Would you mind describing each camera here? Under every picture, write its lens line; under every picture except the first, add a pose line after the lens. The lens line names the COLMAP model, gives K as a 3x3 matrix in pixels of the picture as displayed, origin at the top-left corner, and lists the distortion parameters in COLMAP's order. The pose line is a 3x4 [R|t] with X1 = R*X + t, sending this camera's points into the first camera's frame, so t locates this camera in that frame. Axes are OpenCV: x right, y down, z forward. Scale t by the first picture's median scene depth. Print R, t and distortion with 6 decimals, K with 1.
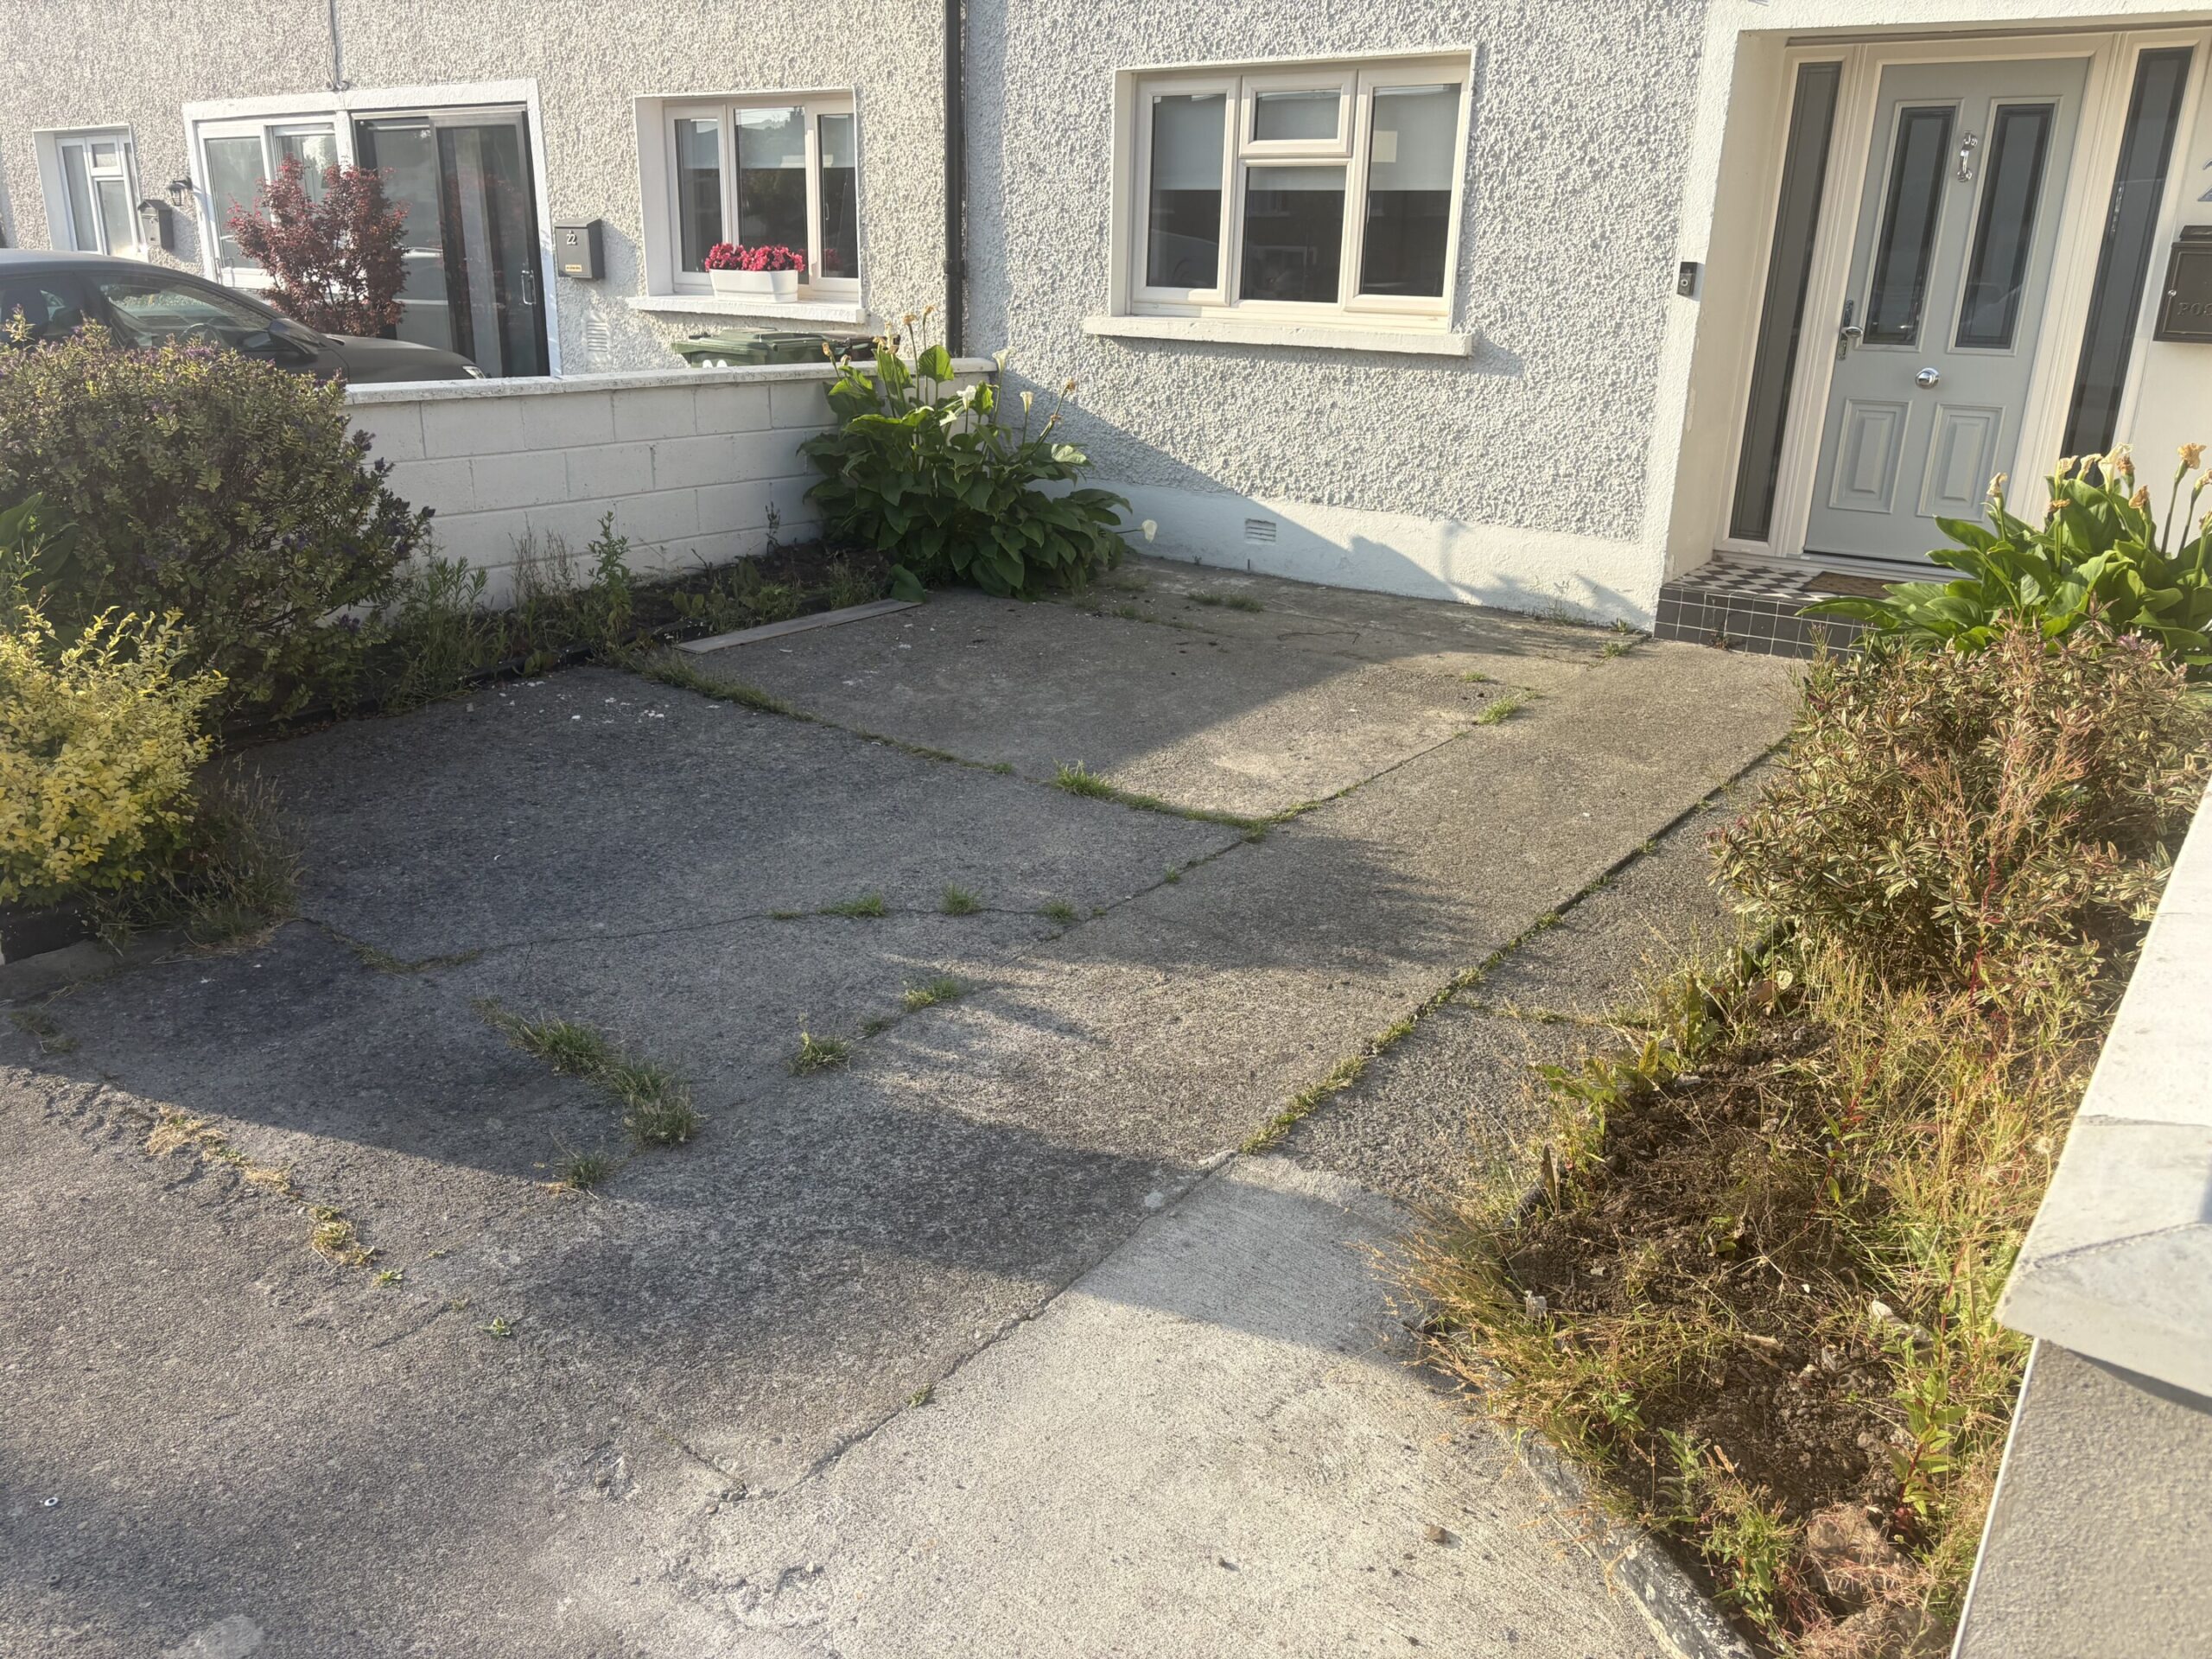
lens RADIAL K [[1689.9, 0, 1088.1], [0, 1689.9, 820.8], [0, 0, 1]] dist [0.052147, -0.052621]
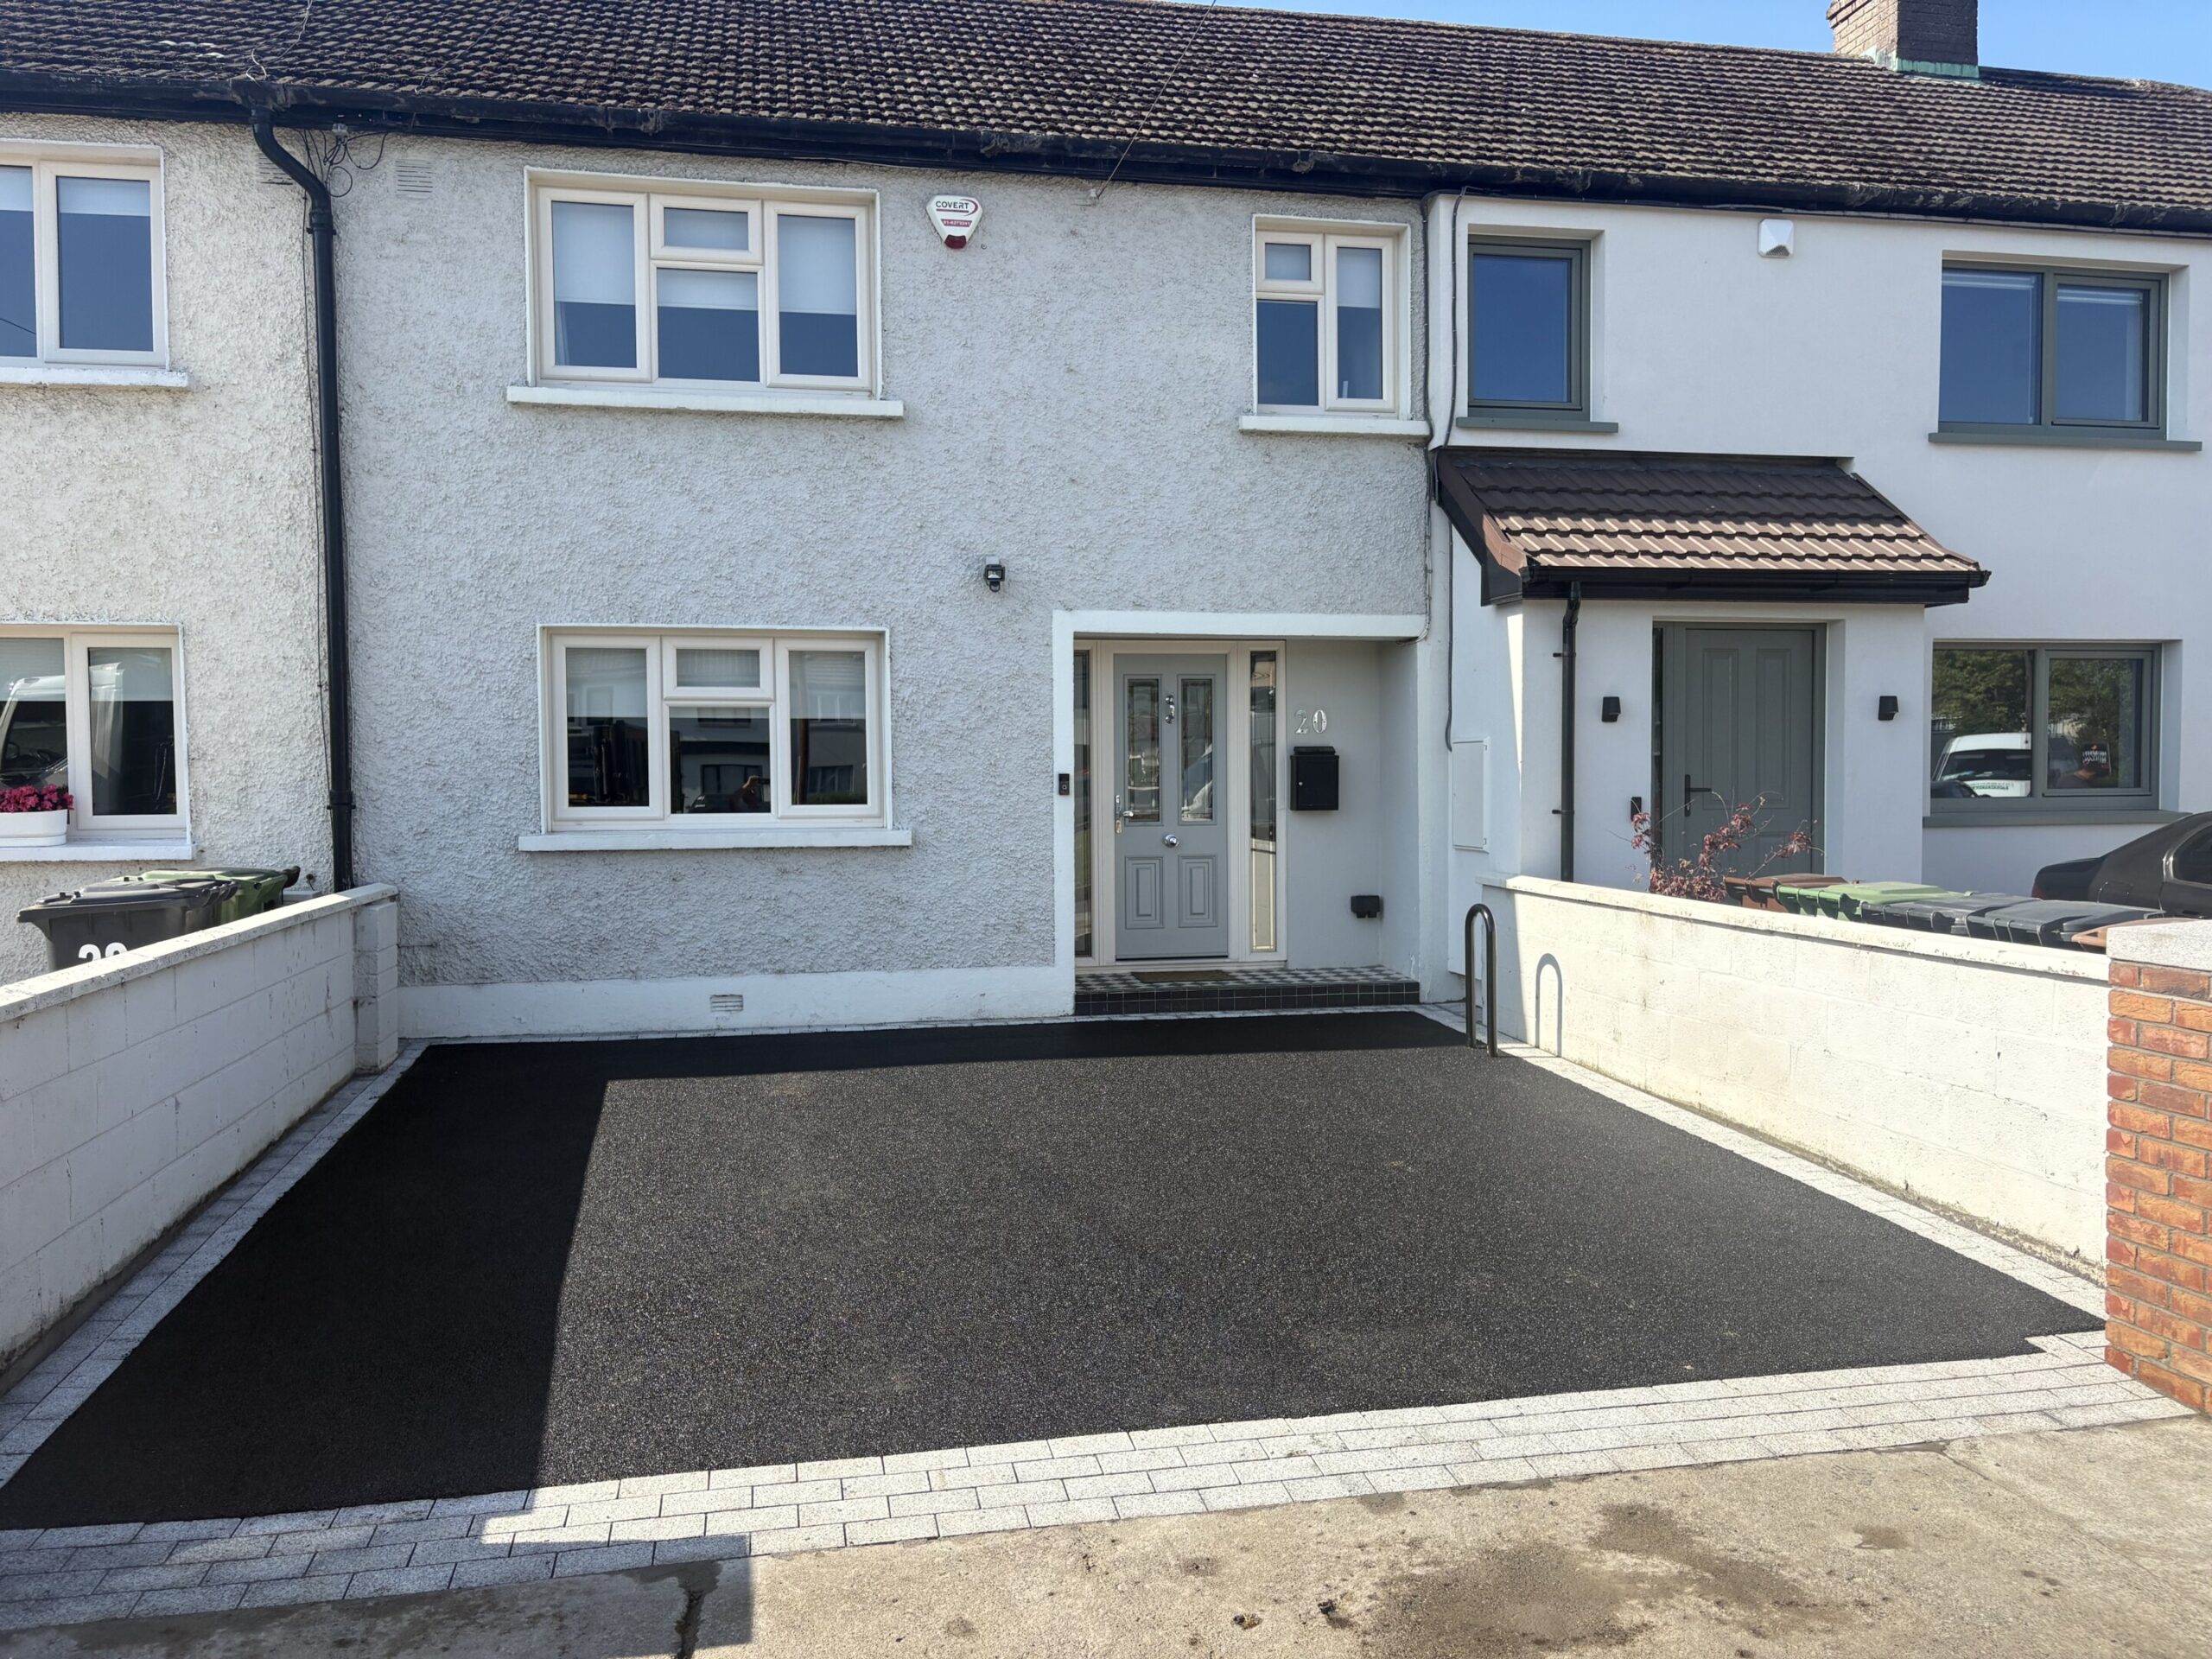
lens RADIAL K [[1689.9, 0, 1108.2], [0, 1689.9, 843.8], [0, 0, 1]] dist [0.052147, -0.052621]
pose [[0.649848, -0.063367, 0.757418, -0.671646], [0.260880, 0.954576, -0.143968, -0.048403], [-0.713890, 0.291153, 0.636860, 0.063609]]
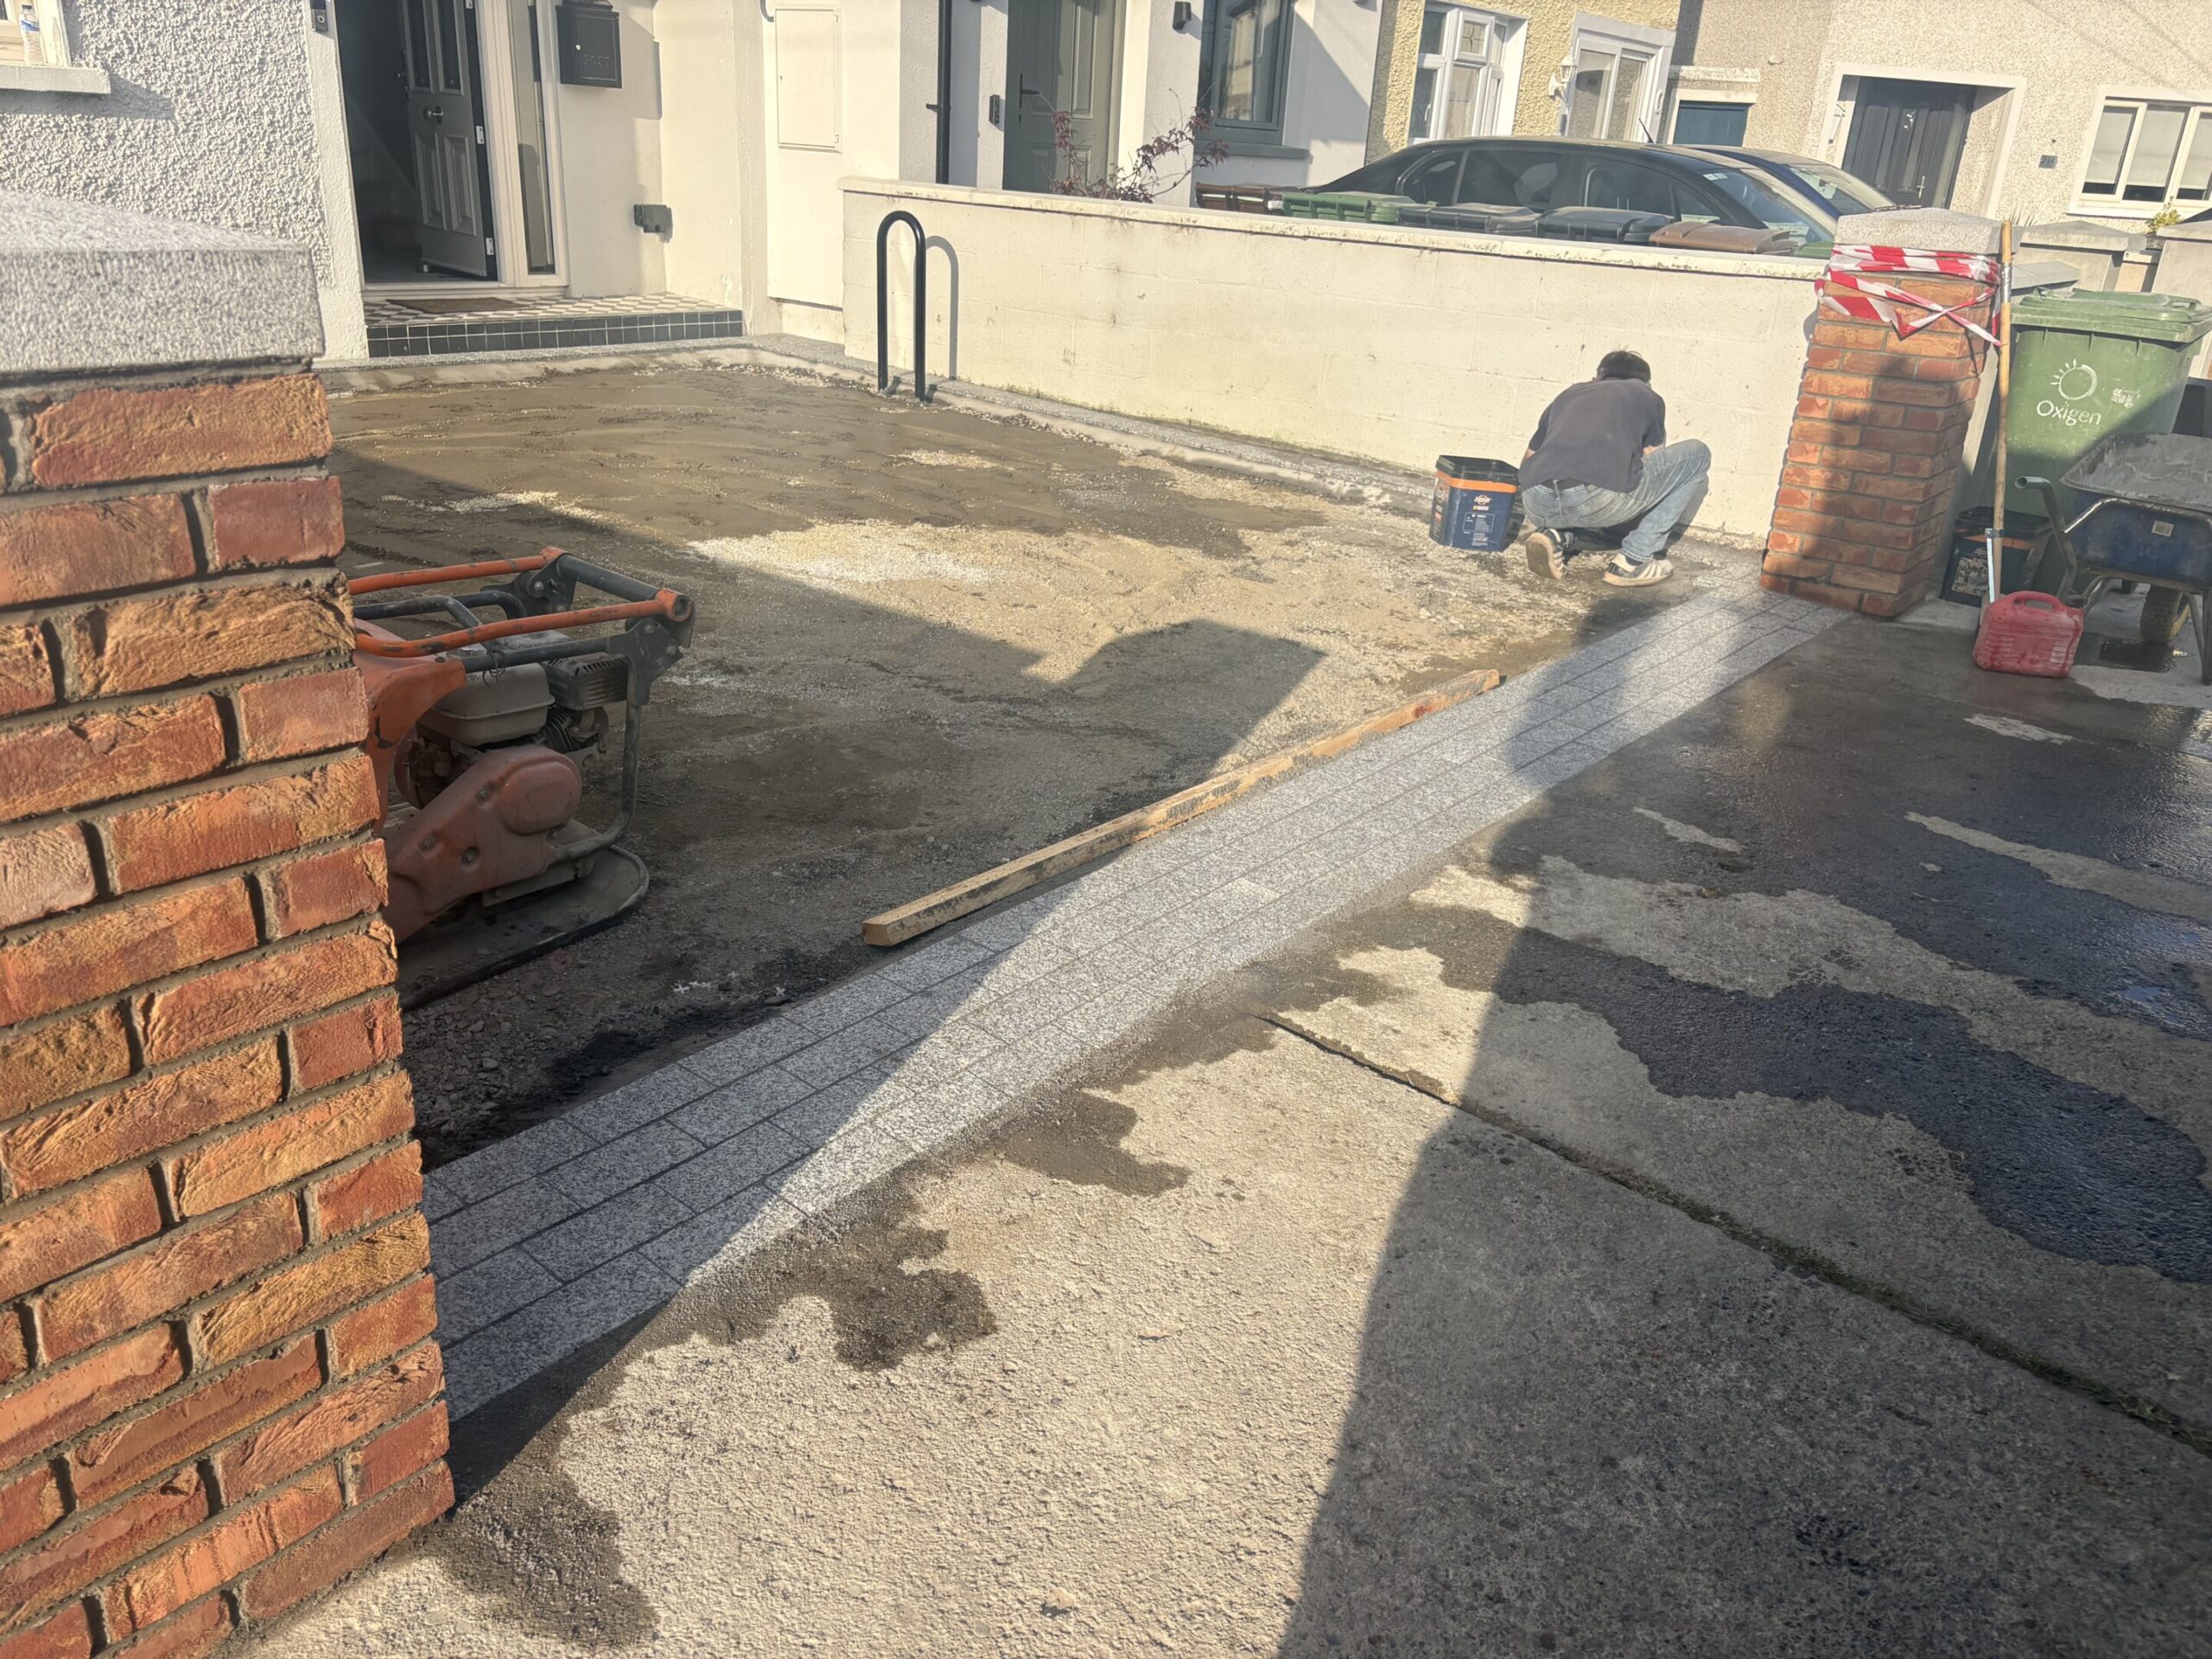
lens RADIAL K [[1689.9, 0, 1116.8], [0, 1689.9, 839.4], [0, 0, 1]] dist [0.052147, -0.052621]
pose [[0.000456, -0.403556, 0.914955, -0.740486], [0.258542, 0.883894, 0.389728, -0.146294], [-0.966000, 0.236377, 0.104739, 0.506812]]
